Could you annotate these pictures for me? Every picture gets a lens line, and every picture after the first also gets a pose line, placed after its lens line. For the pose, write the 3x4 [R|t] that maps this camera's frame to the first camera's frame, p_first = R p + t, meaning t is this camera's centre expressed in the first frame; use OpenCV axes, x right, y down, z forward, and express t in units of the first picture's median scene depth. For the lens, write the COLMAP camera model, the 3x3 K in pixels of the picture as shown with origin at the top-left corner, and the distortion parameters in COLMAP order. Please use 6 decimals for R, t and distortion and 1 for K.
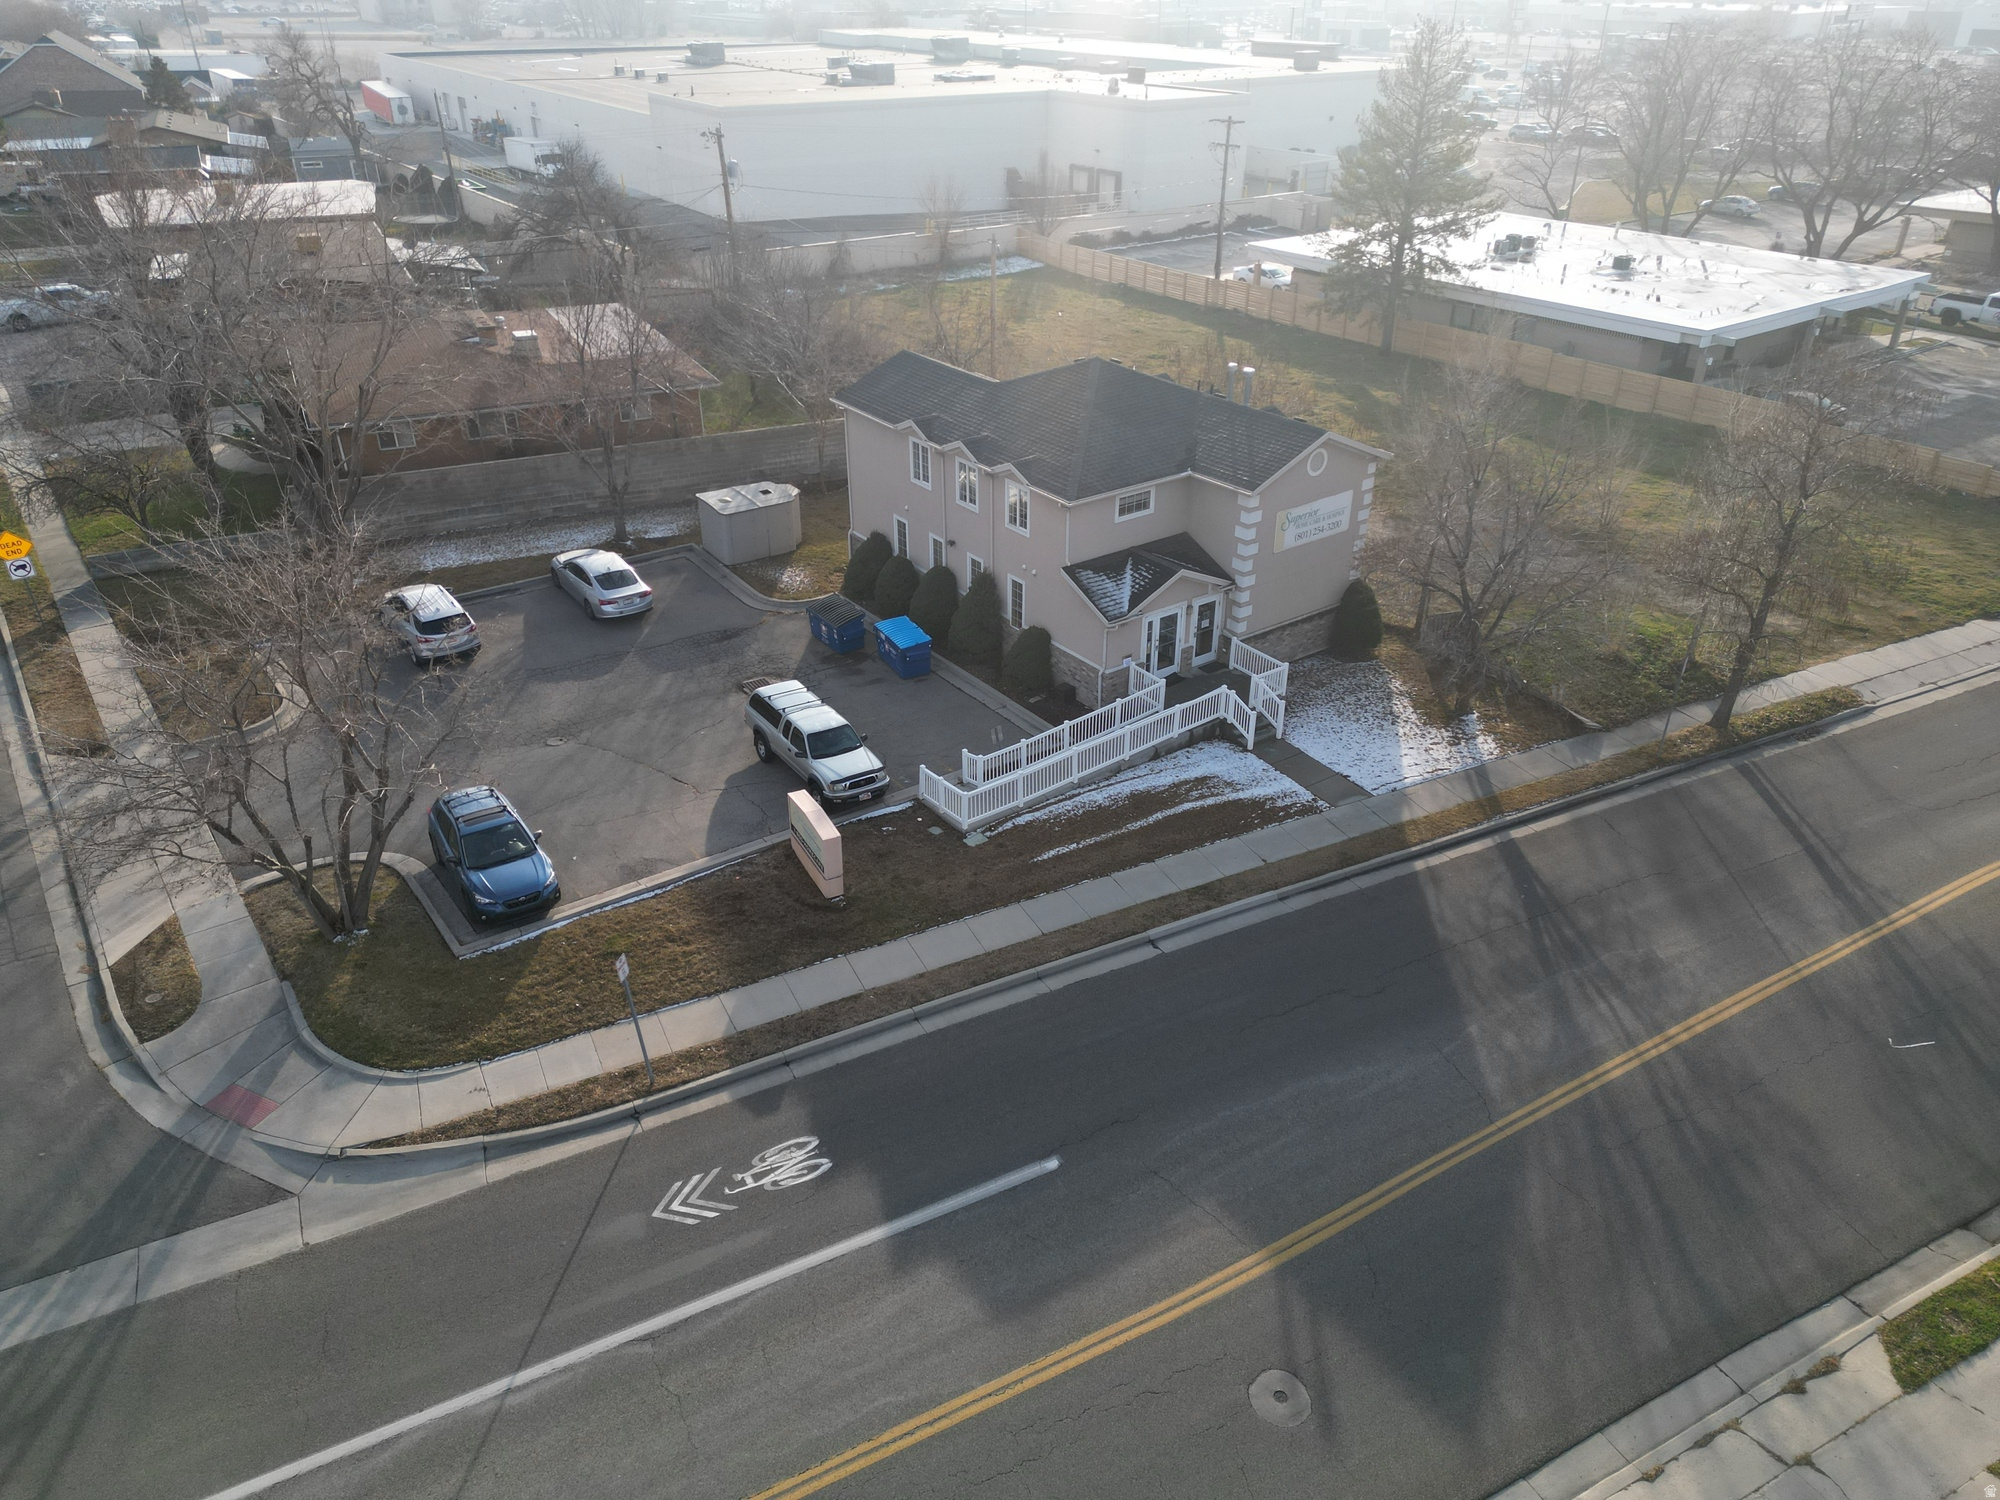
lens RADIAL K [[1391.8, 0, 991.4], [0, 1391.8, 733.8], [0, 0, 1]] dist [0.088211, -0.089044]
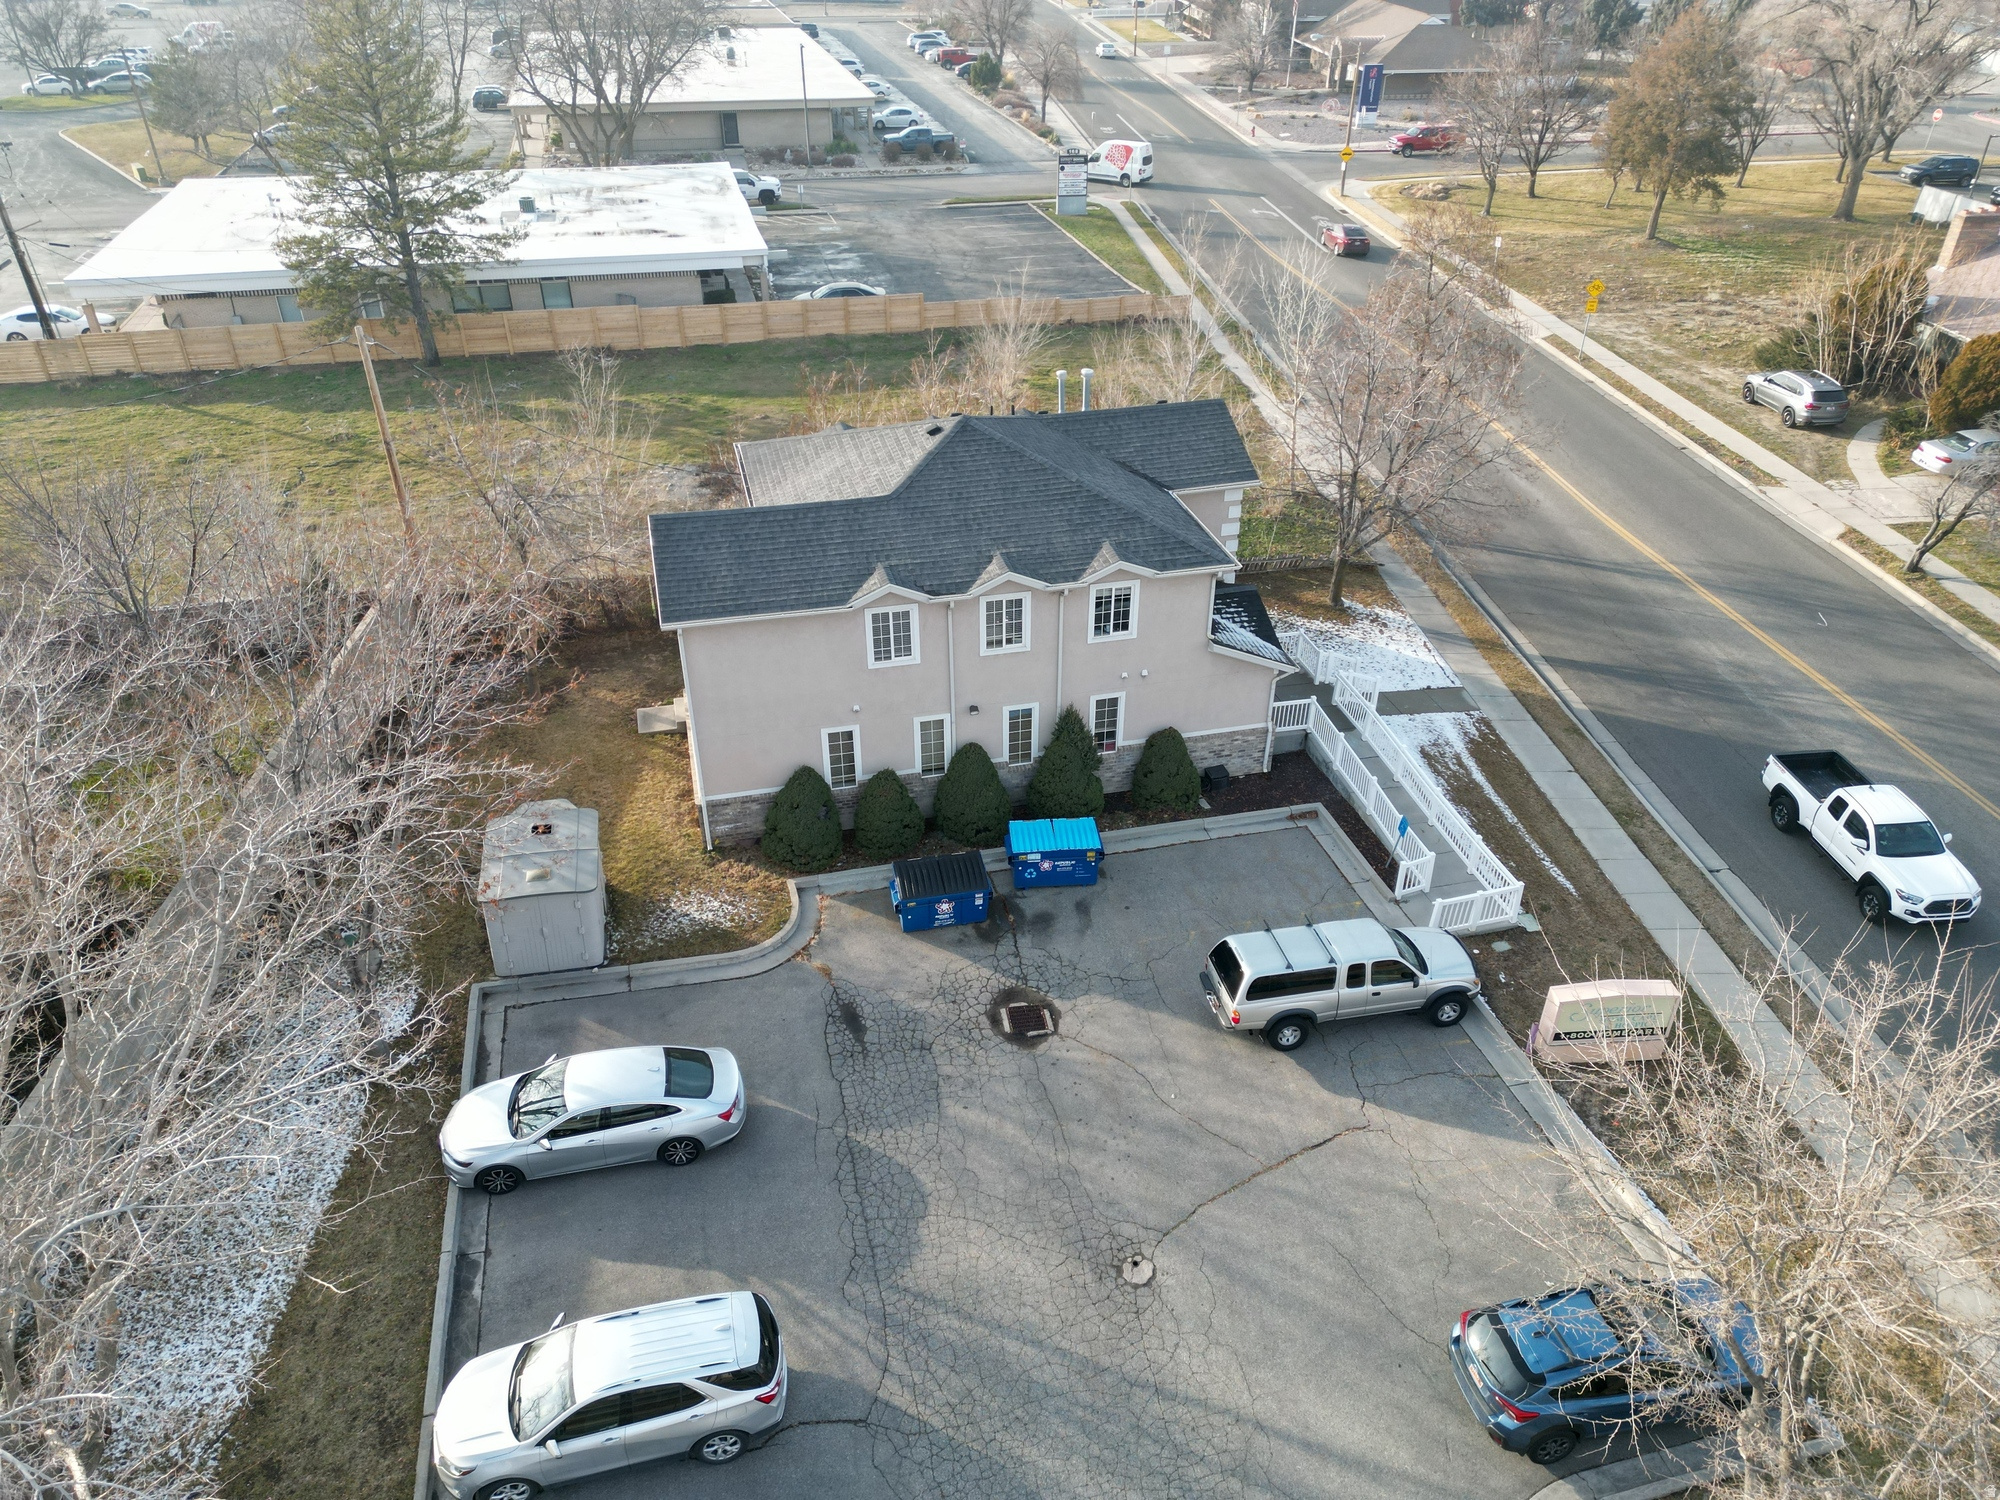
lens RADIAL K [[1391.8, 0, 996.9], [0, 1391.8, 747.6], [0, 0, 1]] dist [0.088211, -0.089044]
pose [[0.380539, -0.495980, 0.780509, -0.685926], [0.442887, 0.838665, 0.317005, -0.393164], [-0.811814, 0.225045, 0.538807, 0.680540]]
